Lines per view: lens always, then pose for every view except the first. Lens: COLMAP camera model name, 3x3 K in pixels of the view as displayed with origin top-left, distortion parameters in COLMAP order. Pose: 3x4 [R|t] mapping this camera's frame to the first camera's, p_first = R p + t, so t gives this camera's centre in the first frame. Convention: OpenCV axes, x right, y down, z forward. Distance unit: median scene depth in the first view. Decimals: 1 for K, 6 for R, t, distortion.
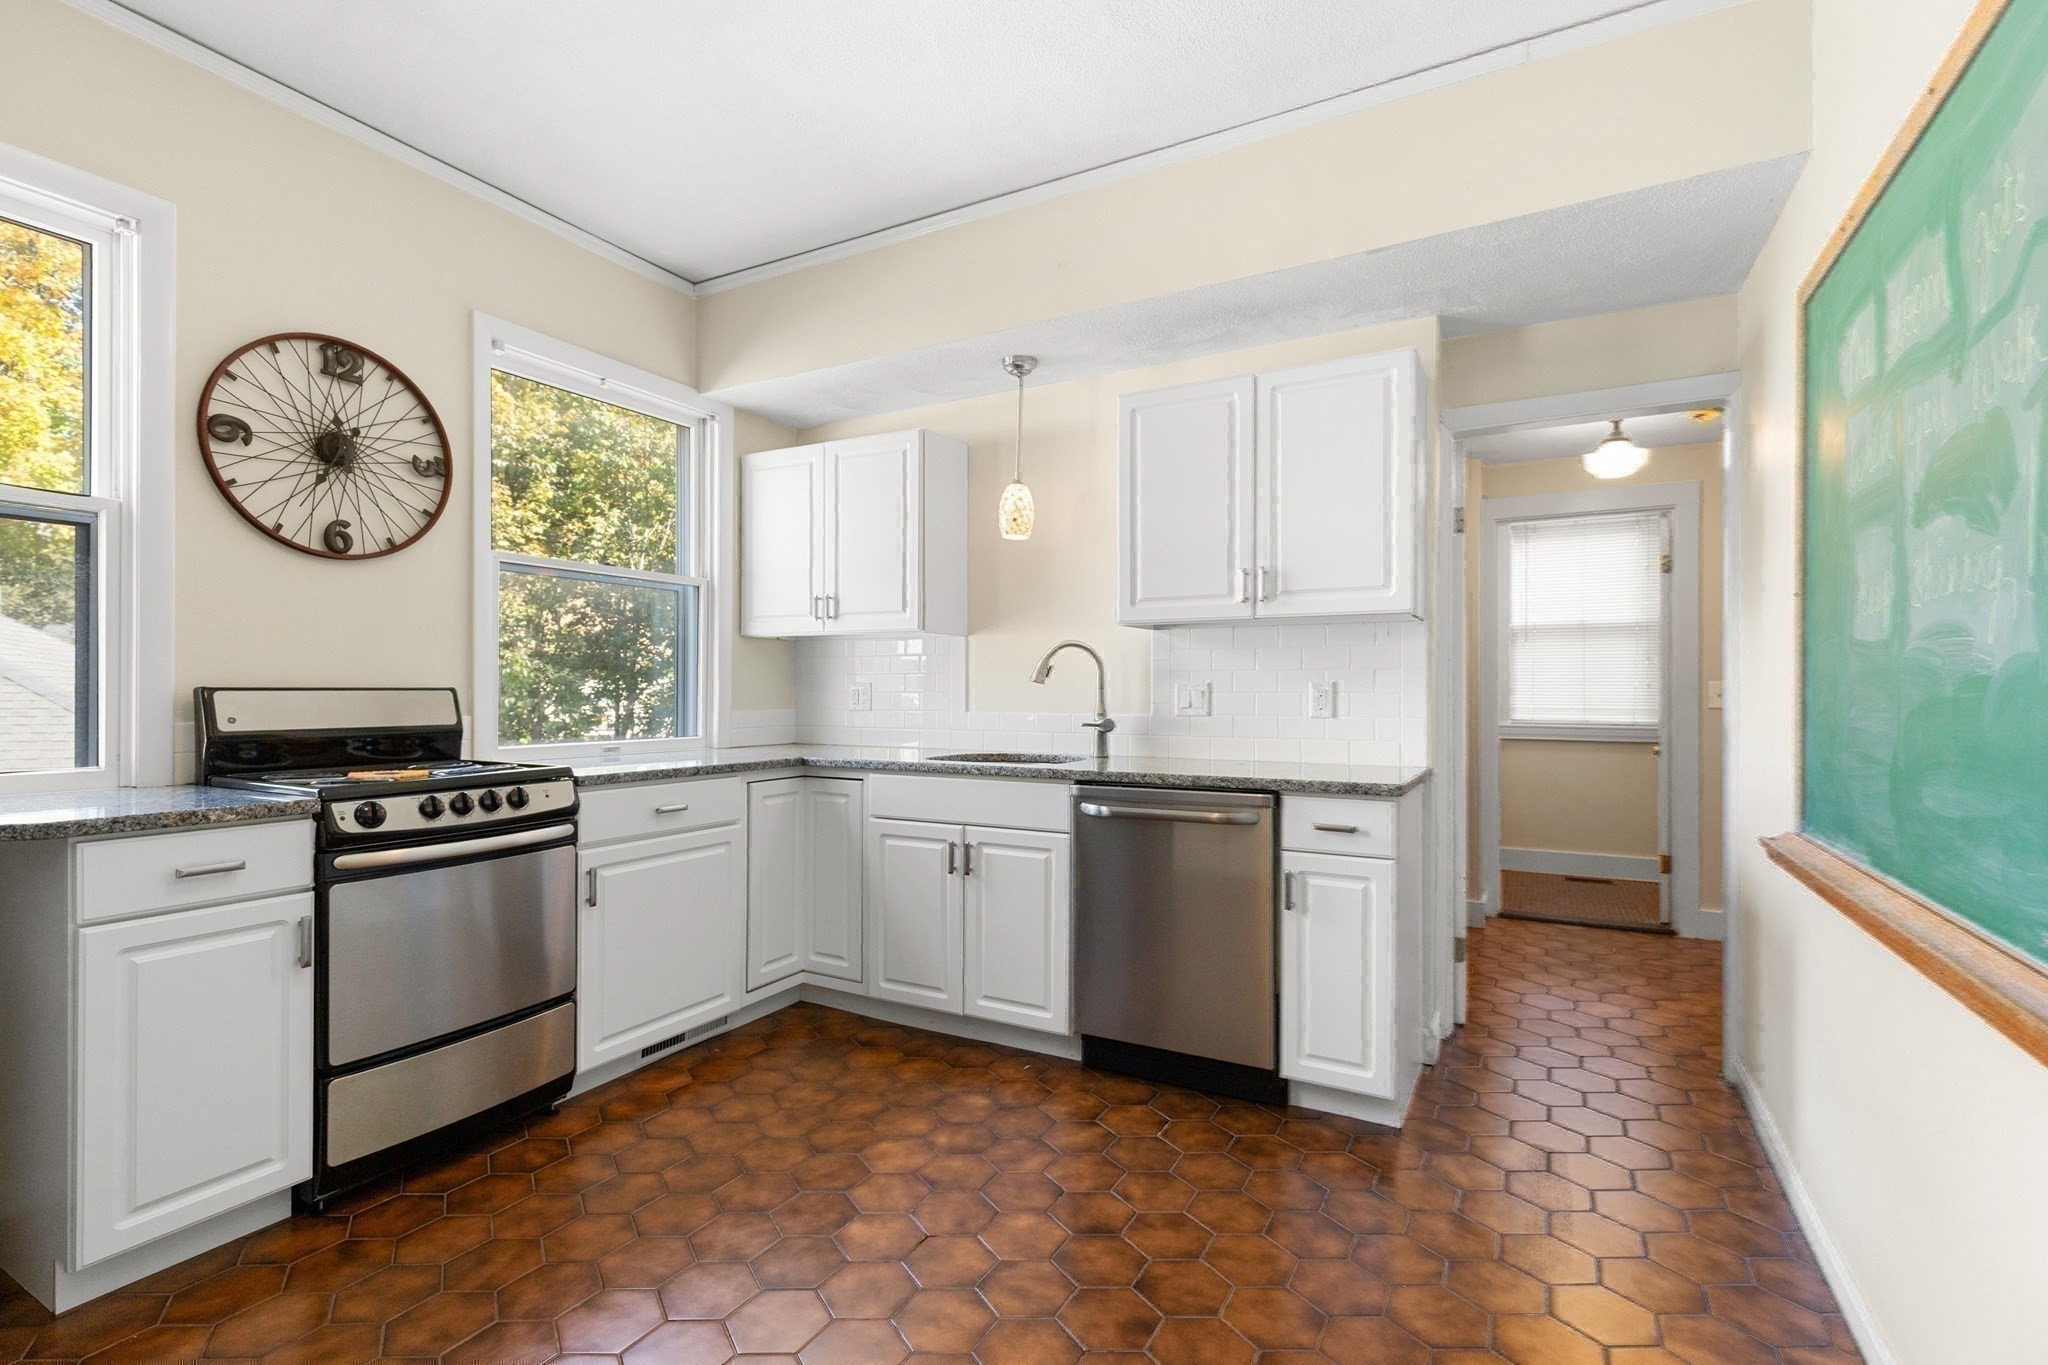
lens RADIAL K [[931.7, 0, 1014.2], [0, 931.7, 686.7], [0, 0, 1]] dist [0.004113, 0.000257]
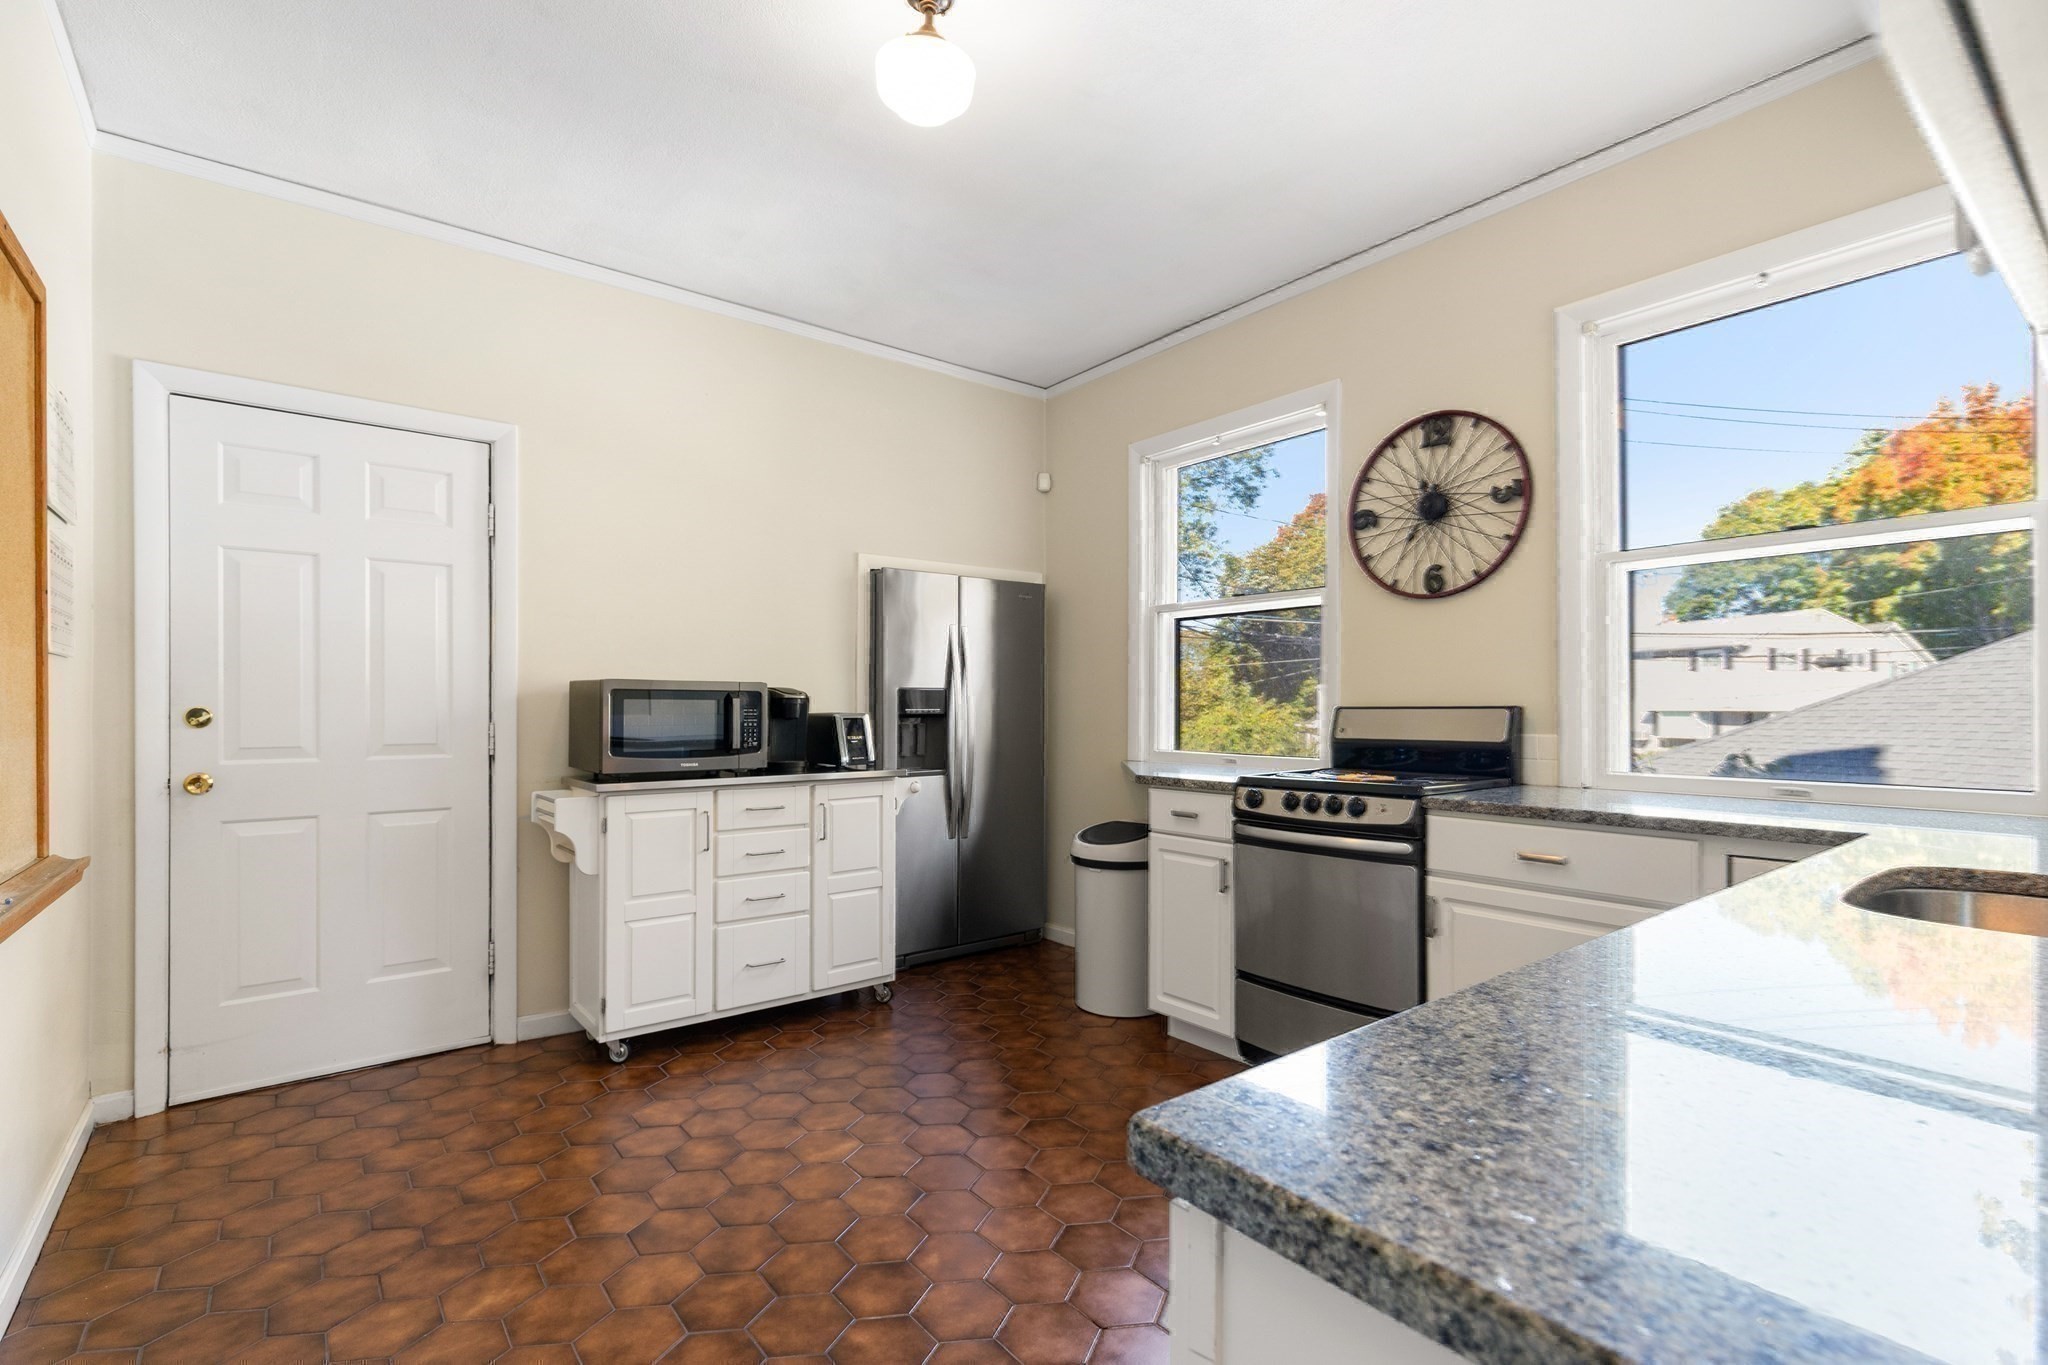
lens RADIAL K [[931.7, 0, 1012.4], [0, 931.7, 699.6], [0, 0, 1]] dist [0.004113, 0.000257]
pose [[-0.393470, -0.010783, -0.919274, 0.586341], [0.003272, 0.999908, -0.013130, 0.006241], [0.919332, -0.008174, -0.393399, 0.989318]]
